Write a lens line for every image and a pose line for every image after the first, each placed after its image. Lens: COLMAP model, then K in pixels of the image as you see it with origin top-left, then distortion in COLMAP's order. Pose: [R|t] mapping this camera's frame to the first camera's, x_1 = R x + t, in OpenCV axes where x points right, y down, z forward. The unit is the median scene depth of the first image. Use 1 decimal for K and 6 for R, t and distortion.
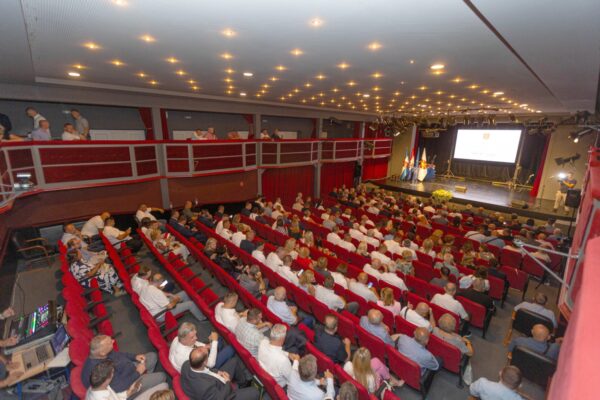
lens RADIAL K [[265.0, 0, 296.8], [0, 265.0, 198.0], [0, 0, 1]] dist [-0.001242, -0.002416]
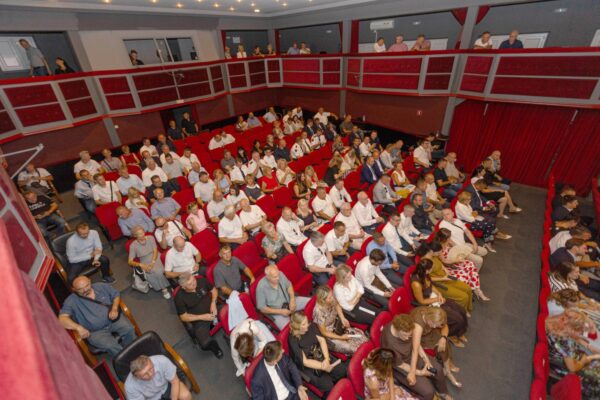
lens RADIAL K [[265.0, 0, 296.8], [0, 265.0, 198.0], [0, 0, 1]] dist [-0.001242, -0.002416]
pose [[0.105308, 0.475860, -0.873194, 0.564005], [-0.188579, 0.871699, 0.452303, -0.116620], [0.976395, 0.117035, 0.181534, 0.505192]]
